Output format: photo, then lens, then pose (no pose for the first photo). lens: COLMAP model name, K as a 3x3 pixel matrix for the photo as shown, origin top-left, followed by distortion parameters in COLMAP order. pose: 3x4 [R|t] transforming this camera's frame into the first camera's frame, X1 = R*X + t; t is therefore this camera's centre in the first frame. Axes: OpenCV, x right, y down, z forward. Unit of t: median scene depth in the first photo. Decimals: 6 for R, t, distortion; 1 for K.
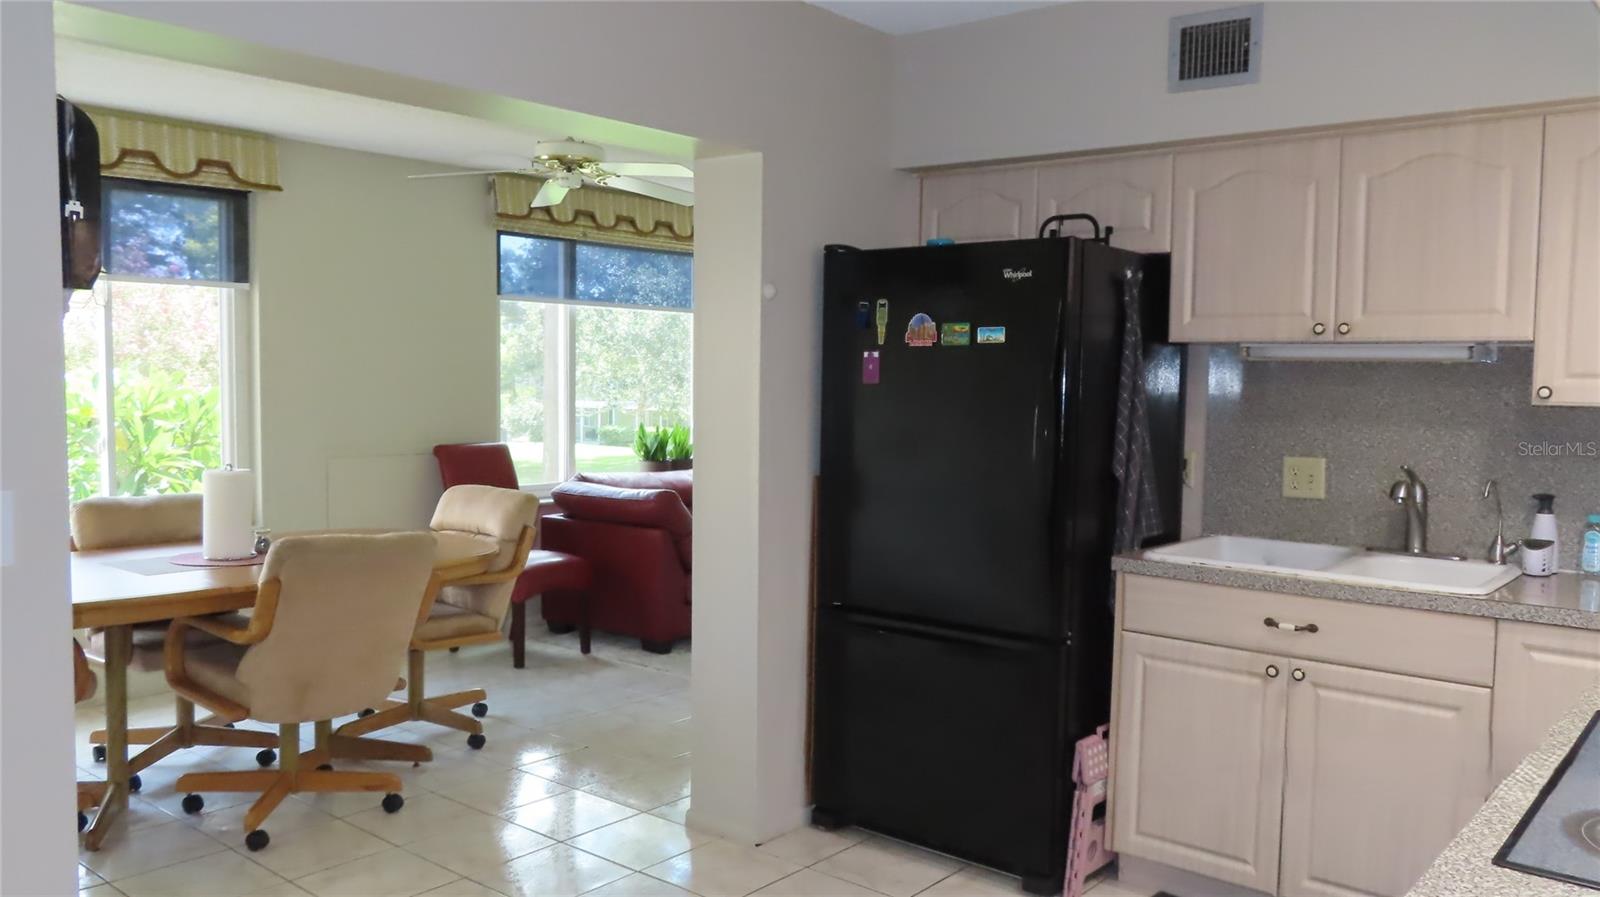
lens RADIAL K [[1207.8, 0, 800.0], [0, 1207.8, 448.5], [0, 0, 1]] dist [-0.030129, -0.004177]
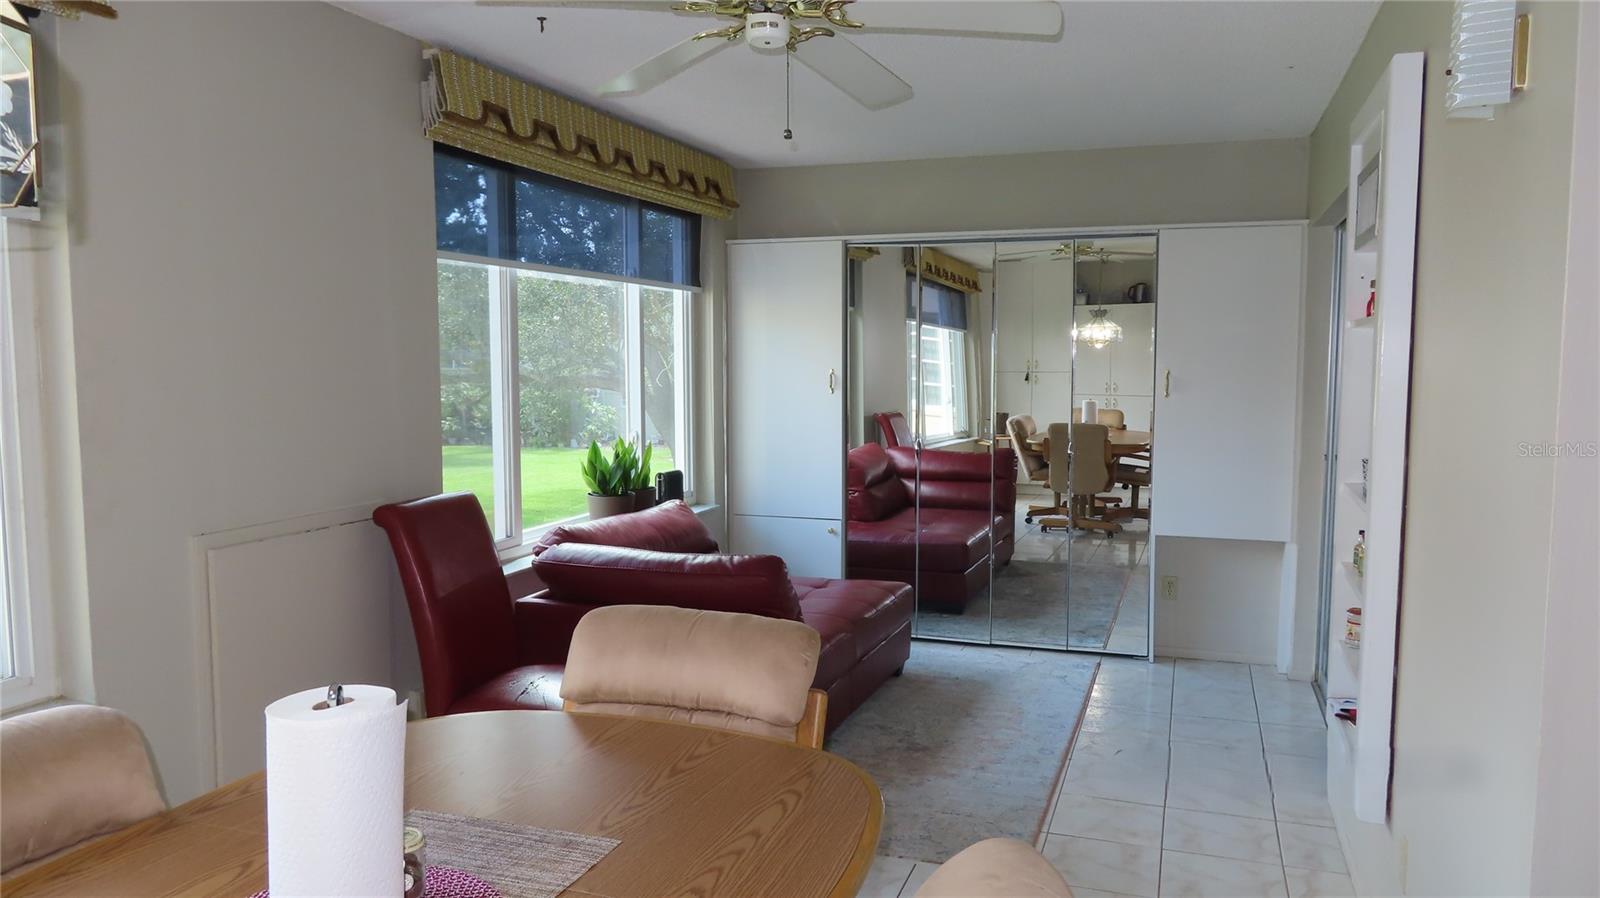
lens RADIAL K [[1170.7, 0, 846.8], [0, 1170.7, 451.7], [0, 0, 1]] dist [-0.003784, -0.008753]
pose [[0.936769, -0.039743, 0.347684, -0.264768], [0.031233, 0.999060, 0.030046, -0.035838], [-0.348552, -0.017287, 0.937130, 0.367057]]
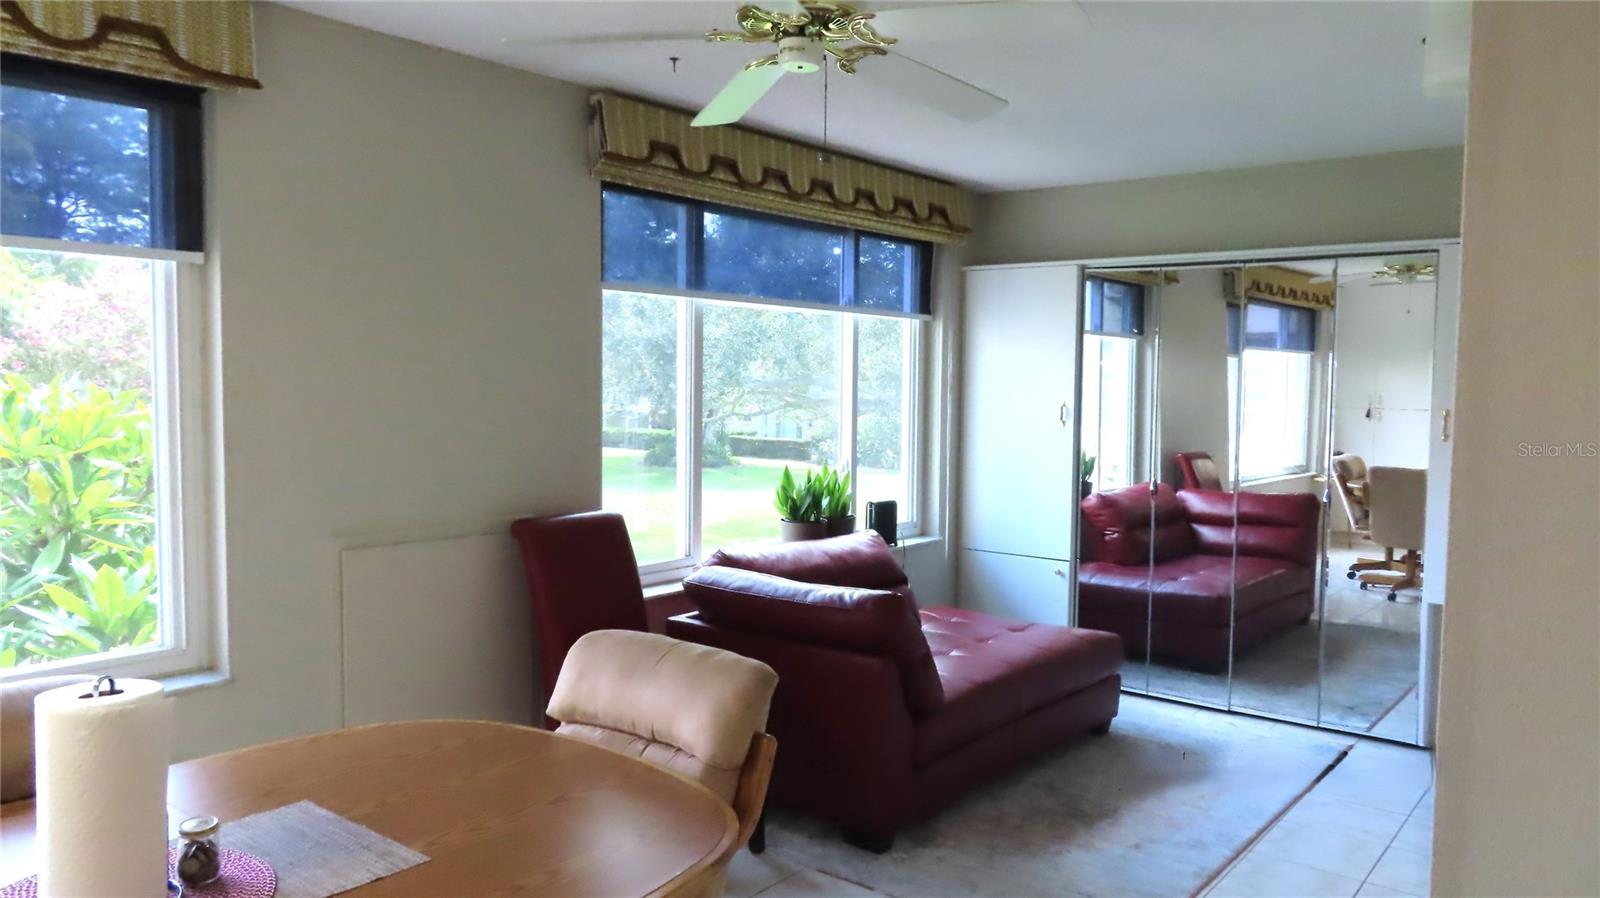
lens RADIAL K [[1182.6, 0, 800.0], [0, 1182.6, 449.0], [0, 0, 1]] dist [-0.004136, -0.004435]
pose [[0.999980, -0.000249, 0.006383, -0.147313], [0.000261, 0.999998, -0.001971, -0.035404], [-0.006382, 0.001973, 0.999978, 0.358868]]
